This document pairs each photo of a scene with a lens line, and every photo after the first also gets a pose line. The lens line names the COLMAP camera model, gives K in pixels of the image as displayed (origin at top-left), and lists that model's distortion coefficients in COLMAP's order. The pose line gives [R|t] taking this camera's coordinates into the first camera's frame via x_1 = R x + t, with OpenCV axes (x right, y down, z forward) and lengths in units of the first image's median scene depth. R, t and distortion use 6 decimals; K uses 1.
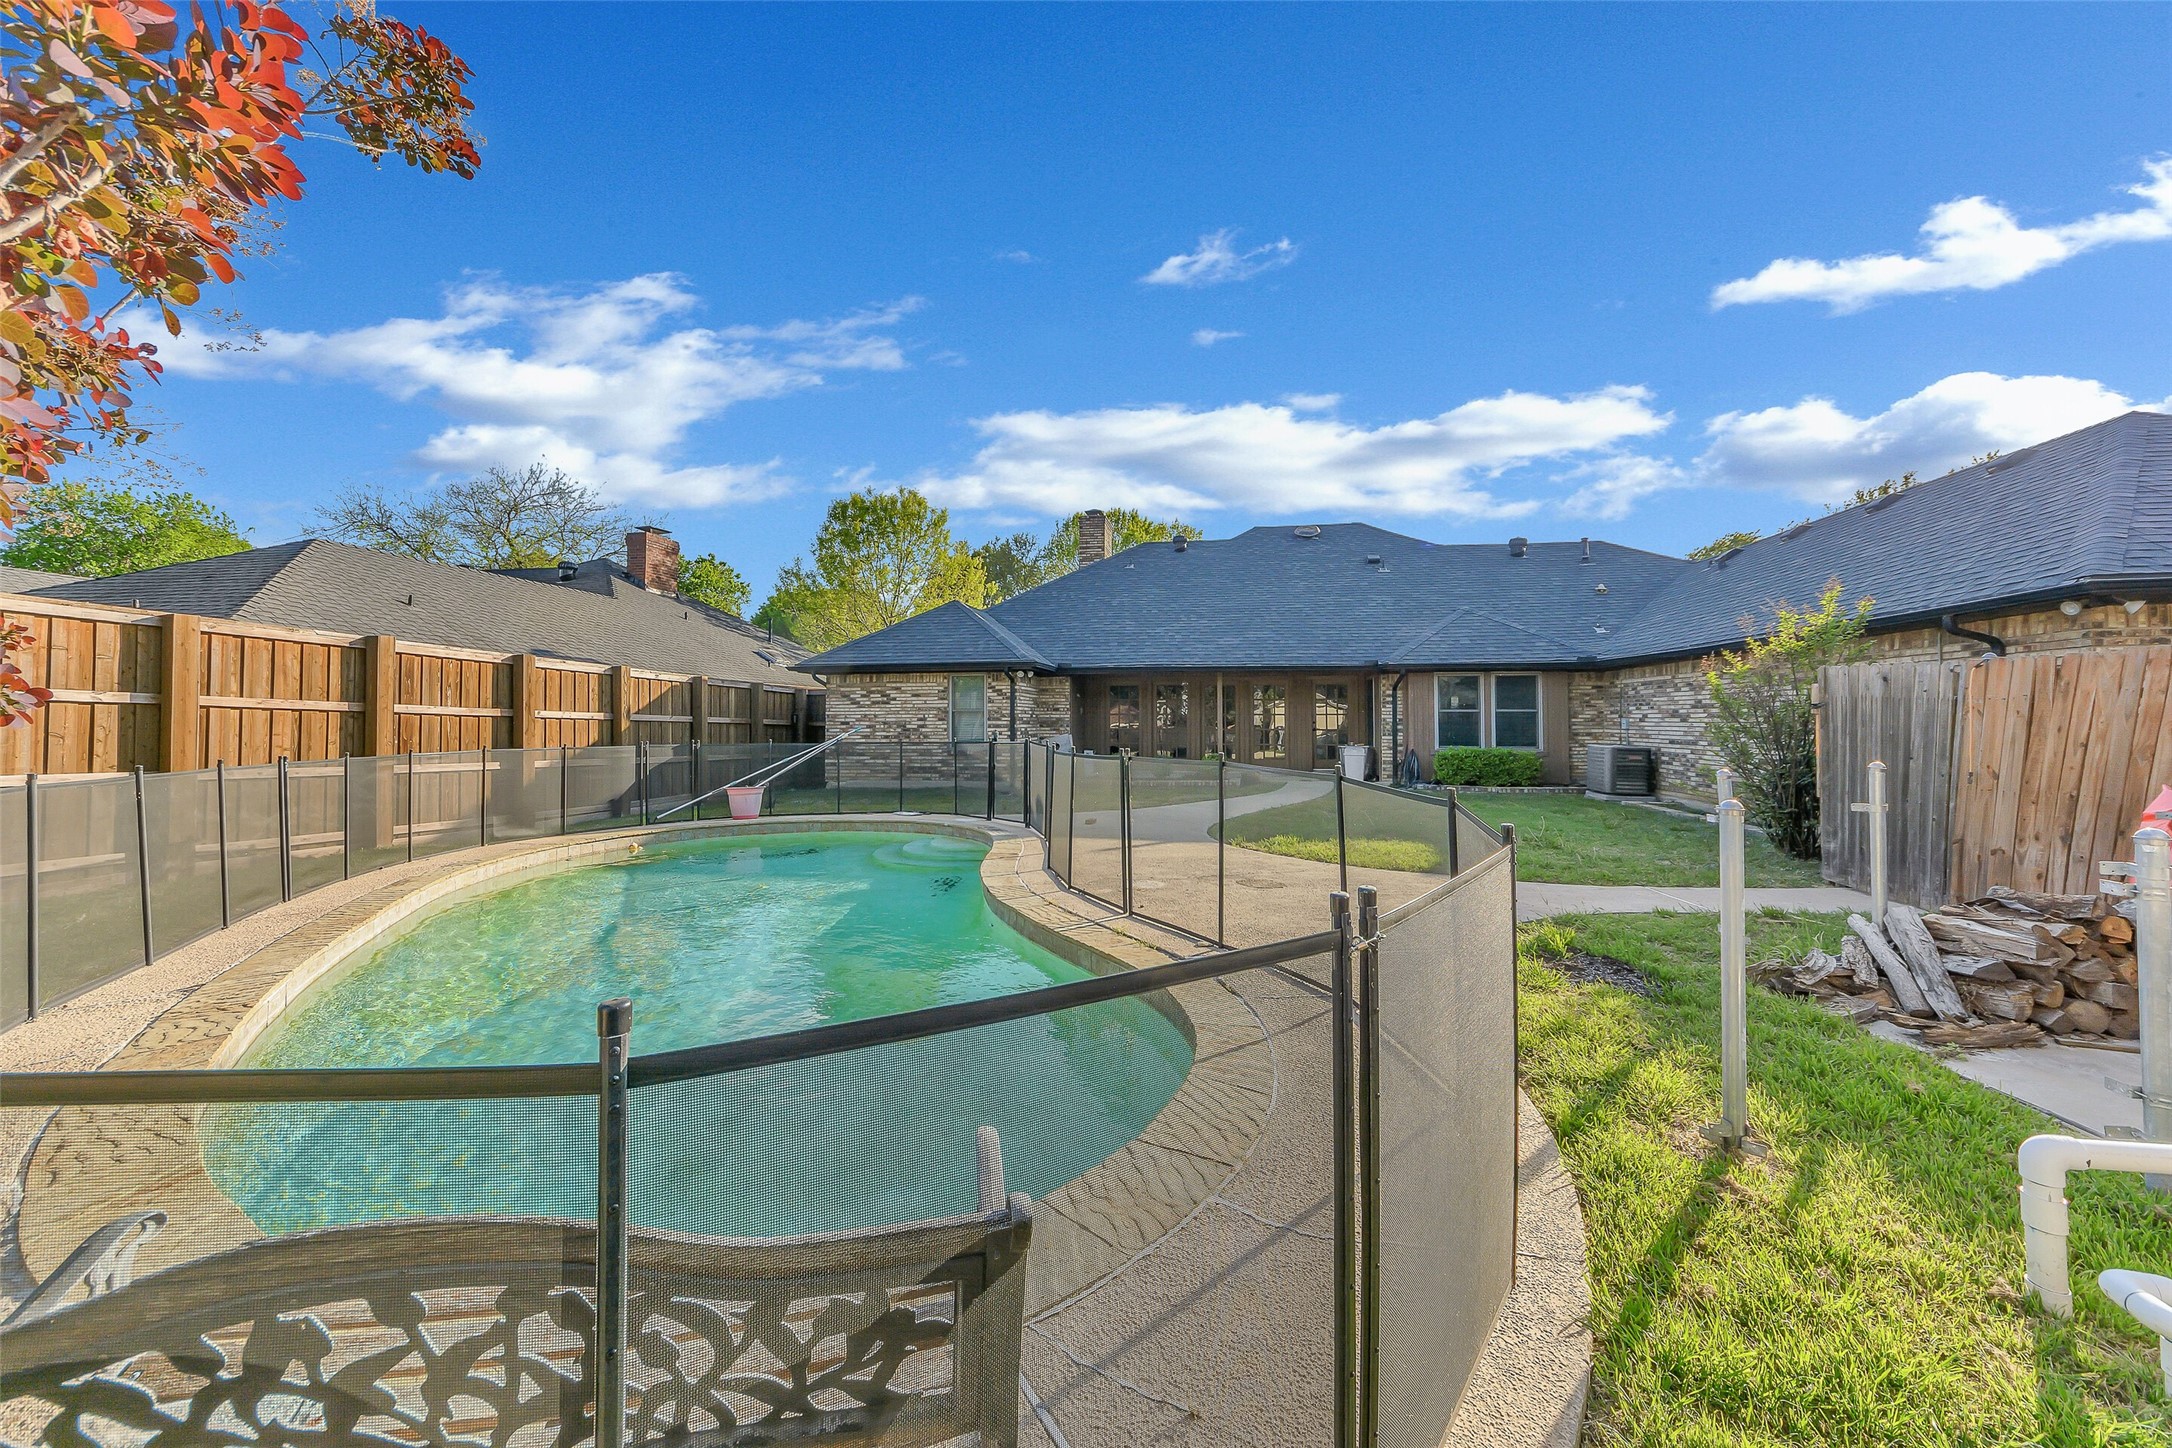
lens RADIAL K [[788.0, 0, 1118.3], [0, 788.0, 682.3], [0, 0, 1]] dist [0.013114, -0.000080]
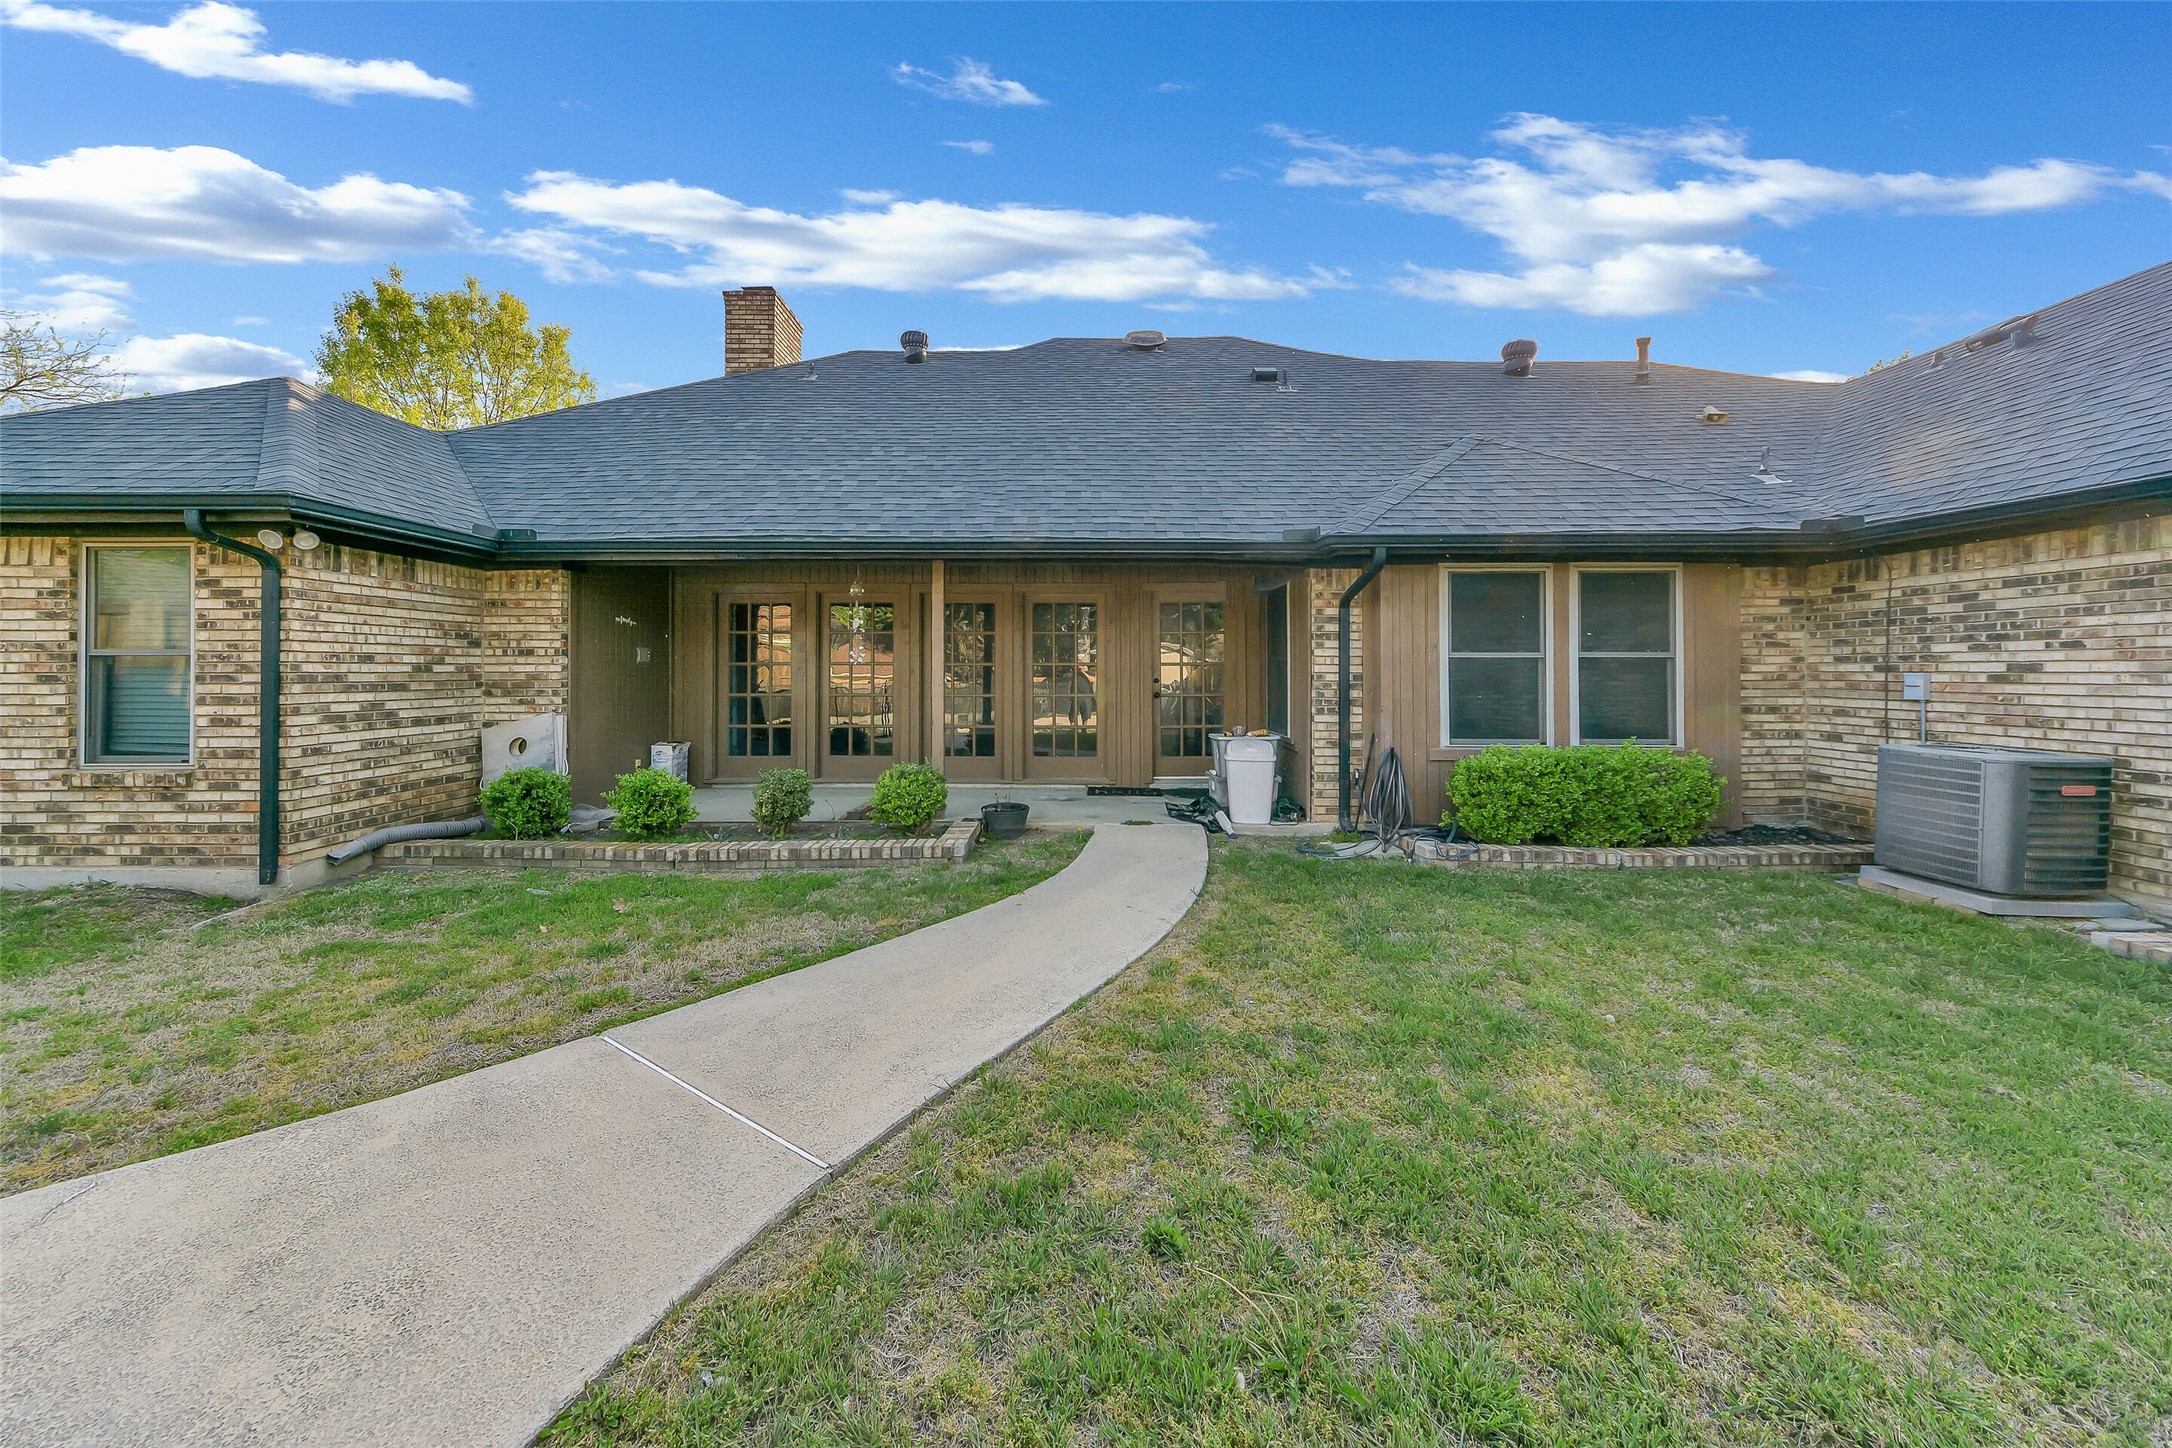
lens RADIAL K [[771.6, 0, 1084.7], [0, 771.6, 668.0], [0, 0, 1]] dist [-0.000019, -0.000052]
pose [[0.986245, -0.000887, 0.165285, 0.144463], [-0.006884, 0.998898, 0.046437, 0.024670], [-0.165144, -0.046936, 0.985152, 0.614980]]
